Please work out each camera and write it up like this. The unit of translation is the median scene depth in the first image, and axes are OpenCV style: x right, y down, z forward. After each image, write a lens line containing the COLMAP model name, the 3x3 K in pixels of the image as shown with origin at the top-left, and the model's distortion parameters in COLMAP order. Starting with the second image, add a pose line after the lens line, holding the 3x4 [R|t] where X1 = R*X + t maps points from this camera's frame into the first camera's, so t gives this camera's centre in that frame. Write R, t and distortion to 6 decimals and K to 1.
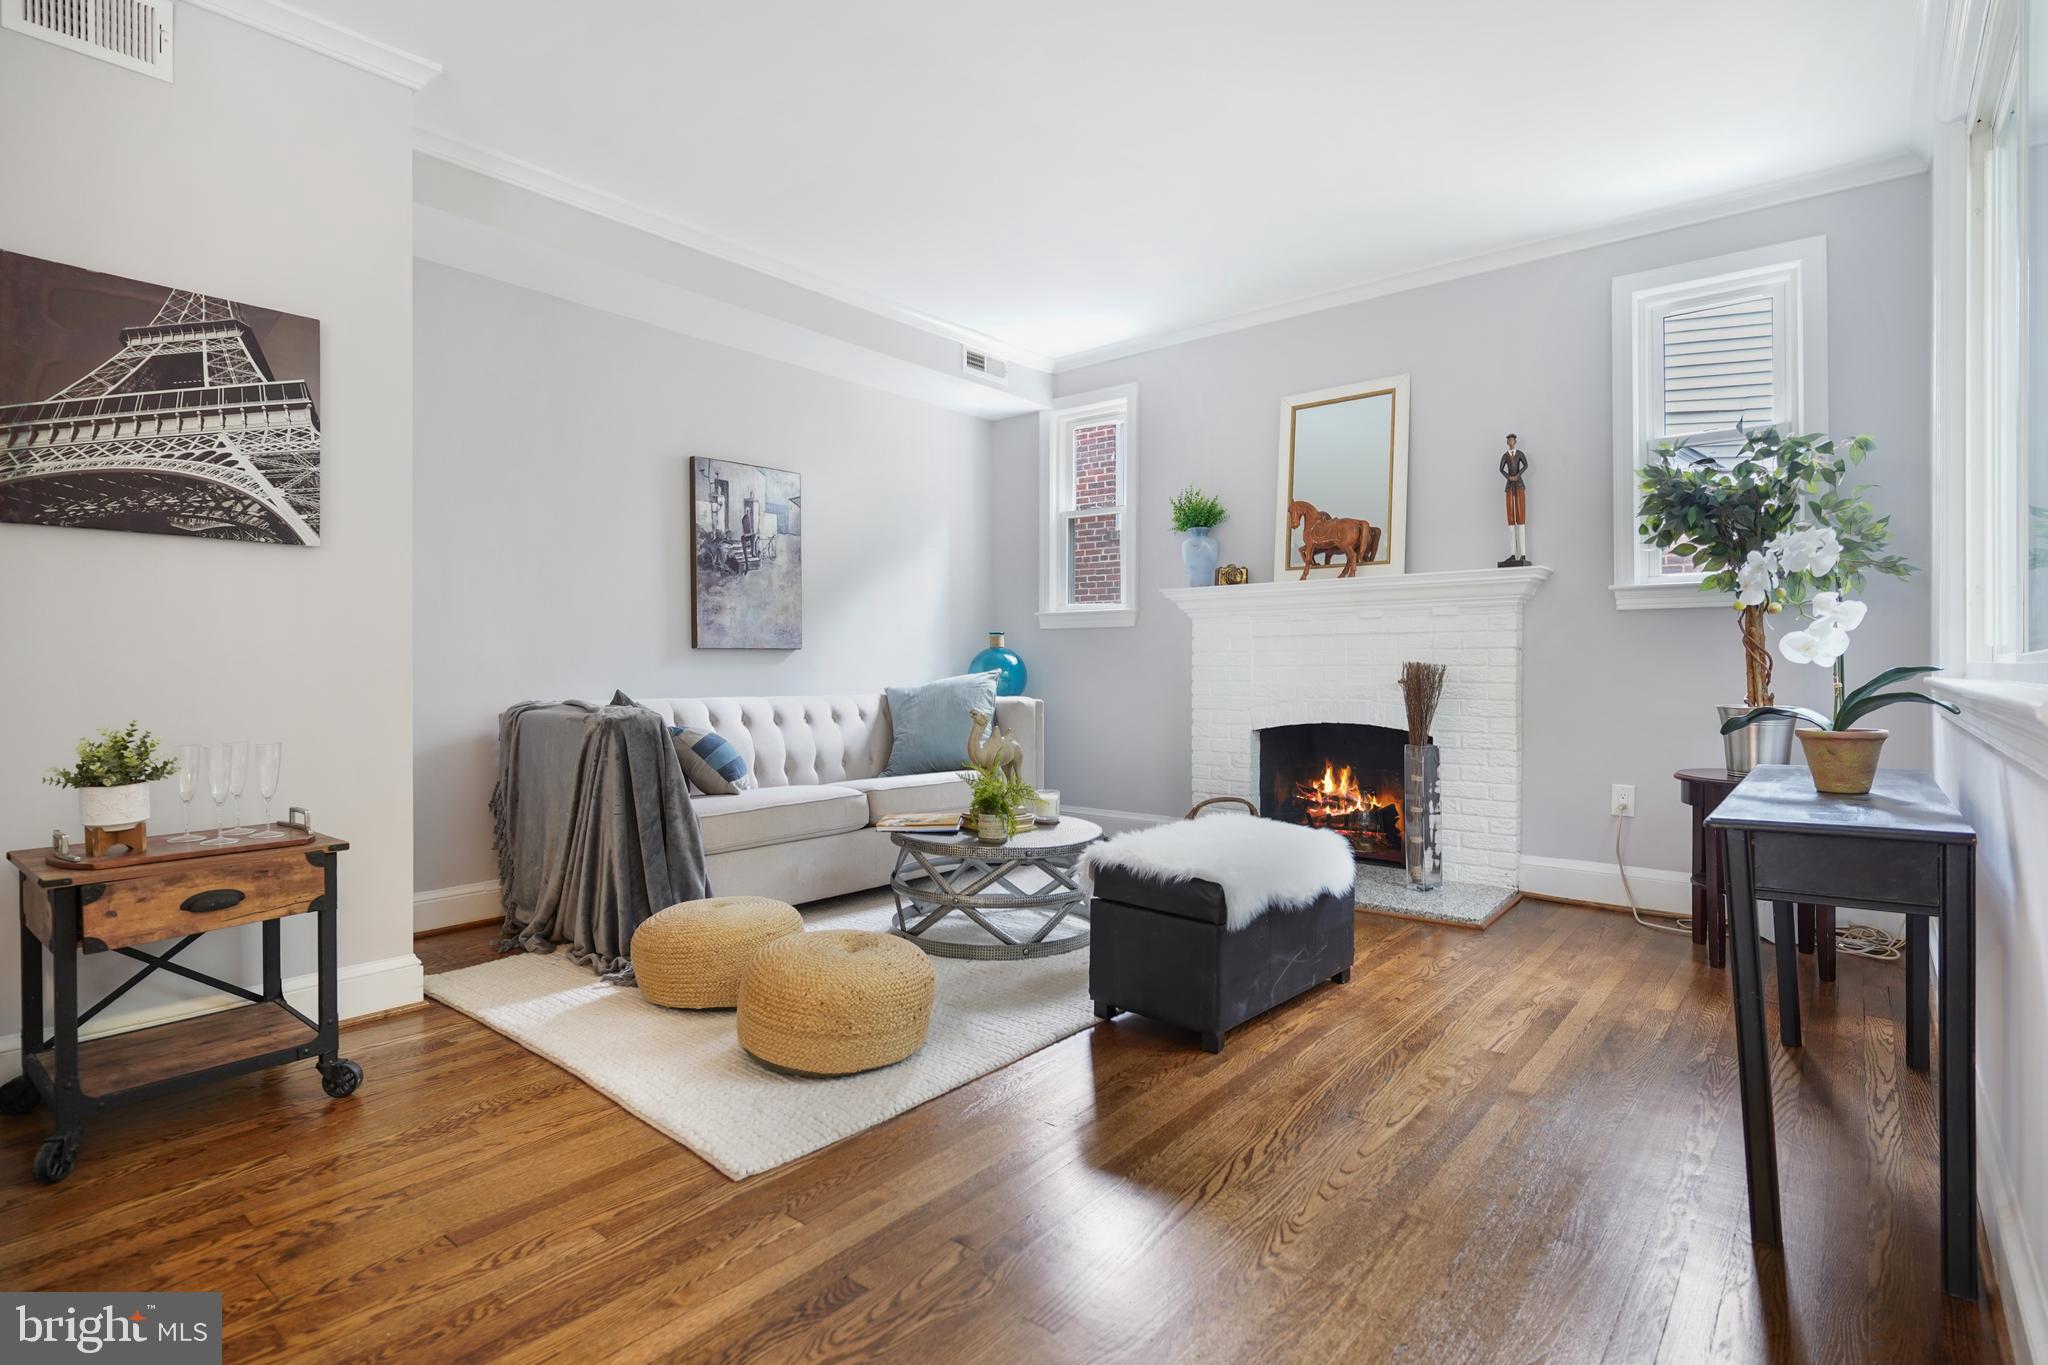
lens RADIAL K [[1011.6, 0, 1003.1], [0, 1011.6, 665.6], [0, 0, 1]] dist [0.006376, -0.003857]
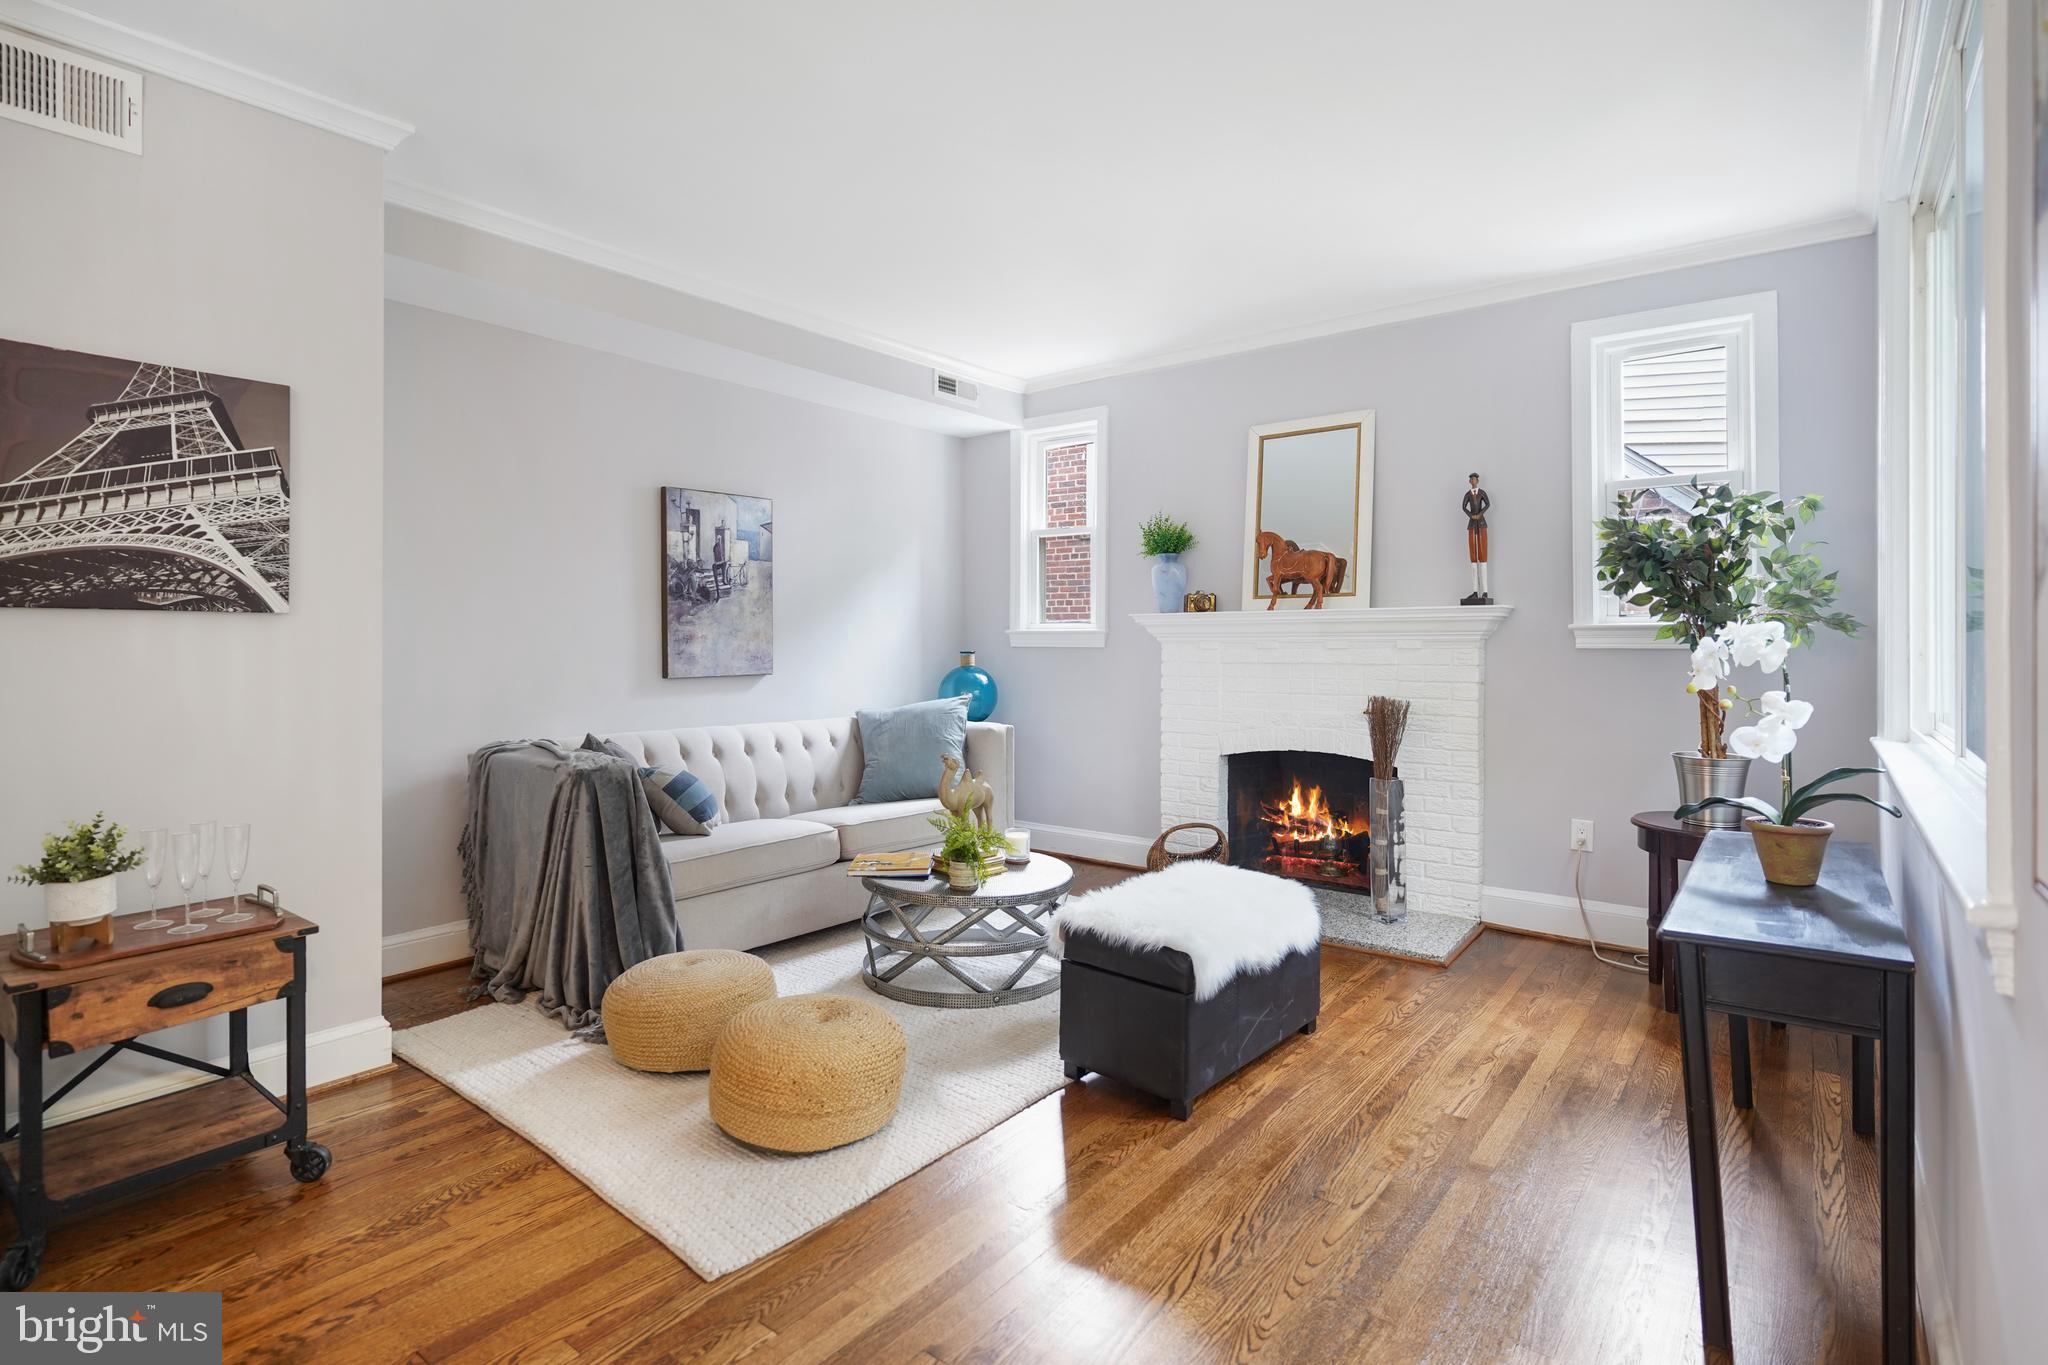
lens RADIAL K [[1011.6, 0, 994.4], [0, 1011.6, 636.5], [0, 0, 1]] dist [0.006376, -0.003857]
pose [[0.999767, 0.002060, 0.021481, -0.002215], [-0.001975, 0.999990, -0.003974, -0.083325], [-0.021489, 0.003931, 0.999761, -0.009502]]
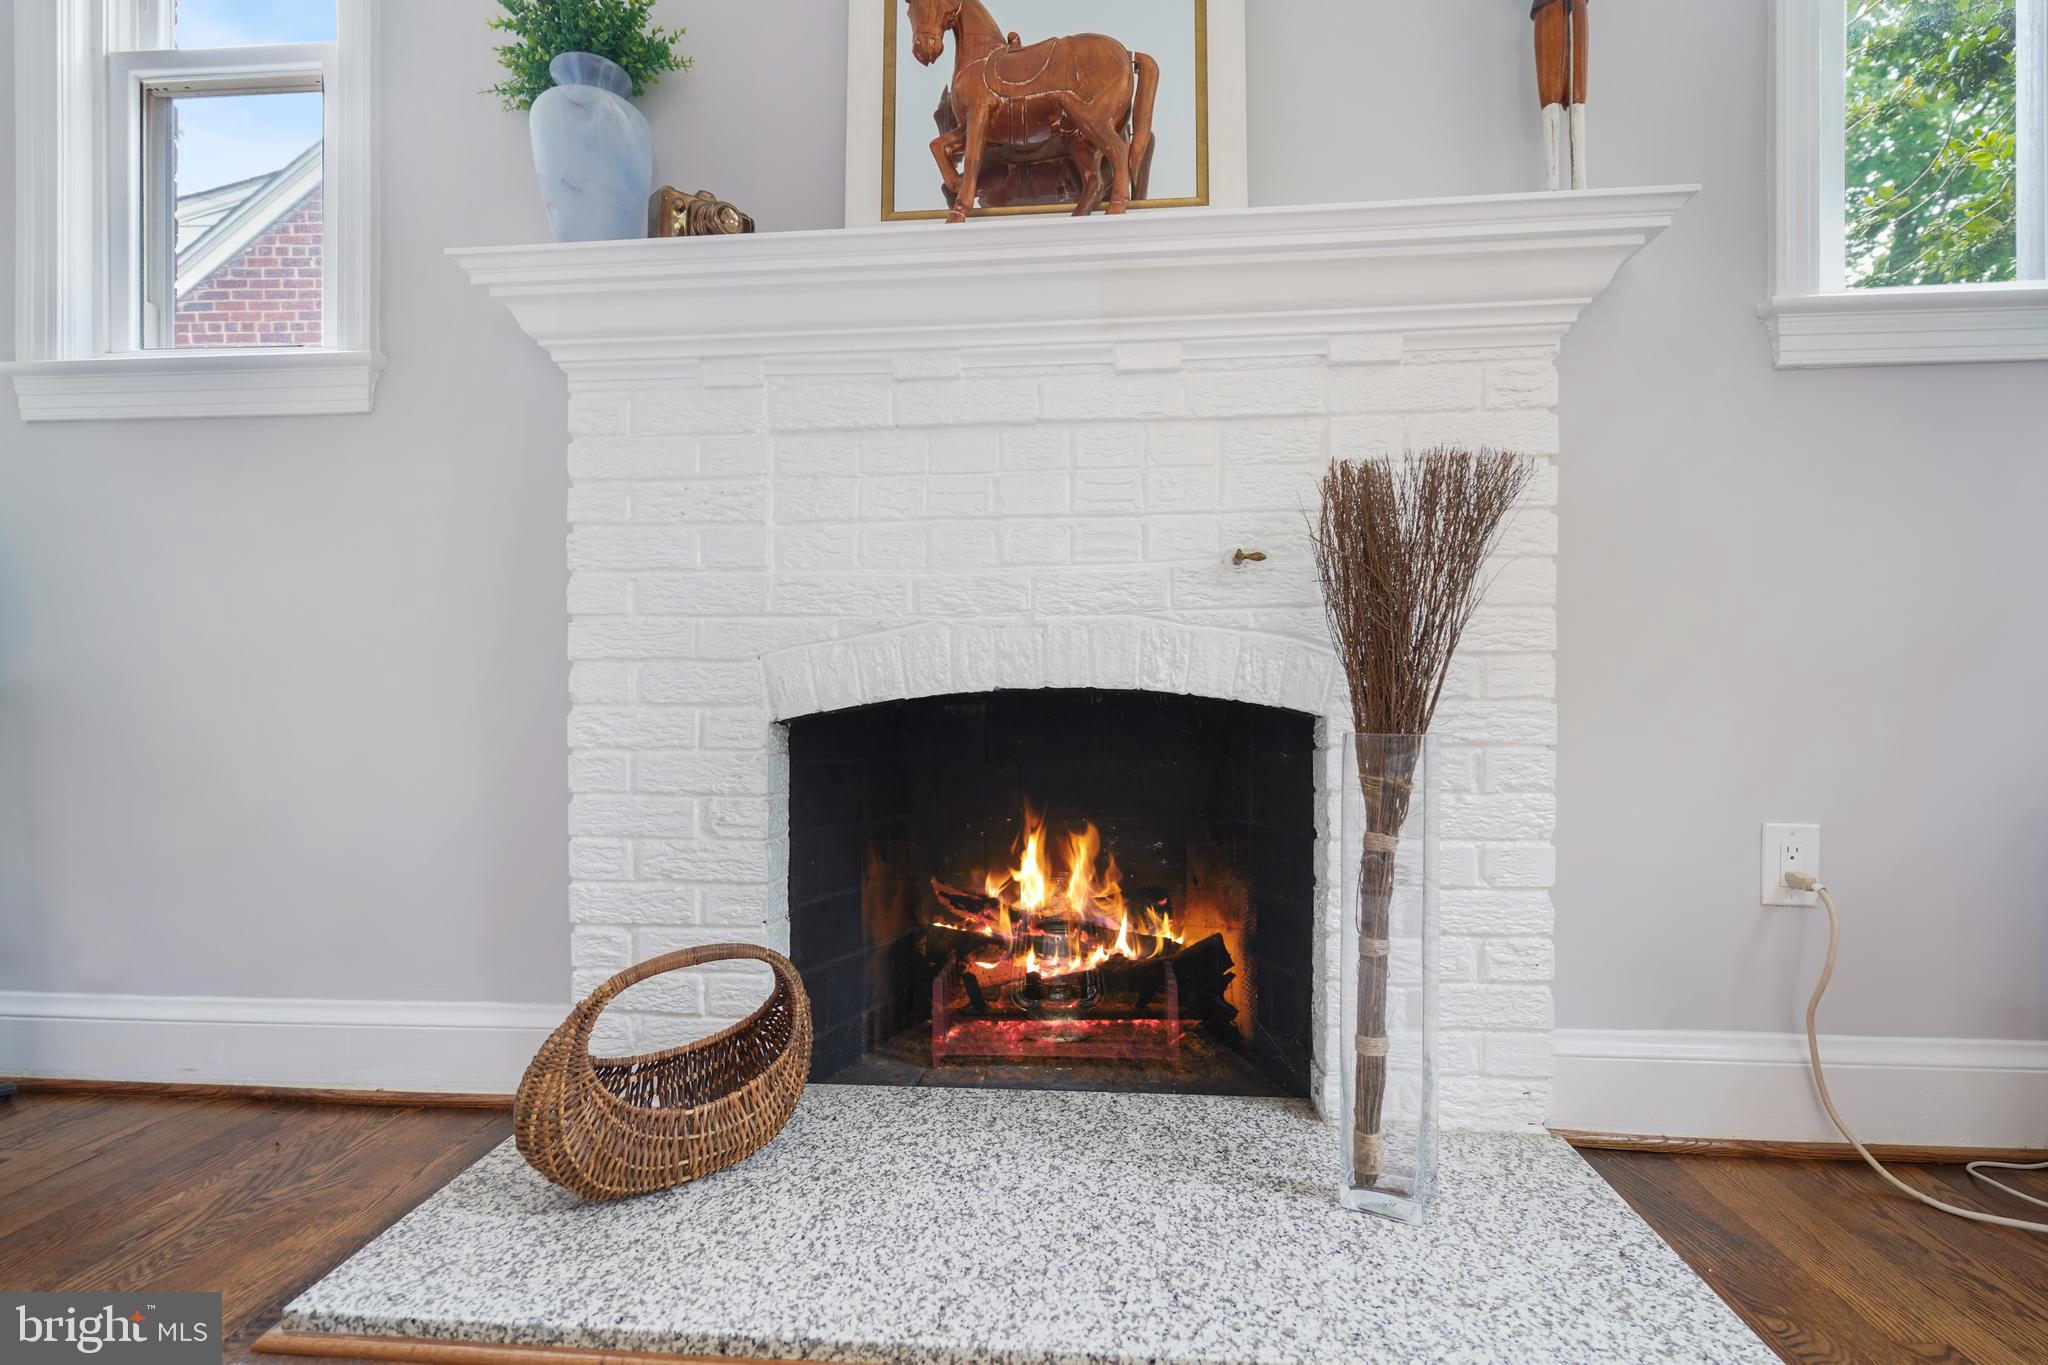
lens RADIAL K [[1011.6, 0, 1019.5], [0, 1011.6, 687.2], [0, 0, 1]] dist [0.006376, -0.003857]
pose [[0.818525, -0.012326, 0.574339, 0.208639], [0.008505, 0.999920, 0.009340, 0.081494], [-0.574408, -0.002760, 0.818565, 1.146824]]
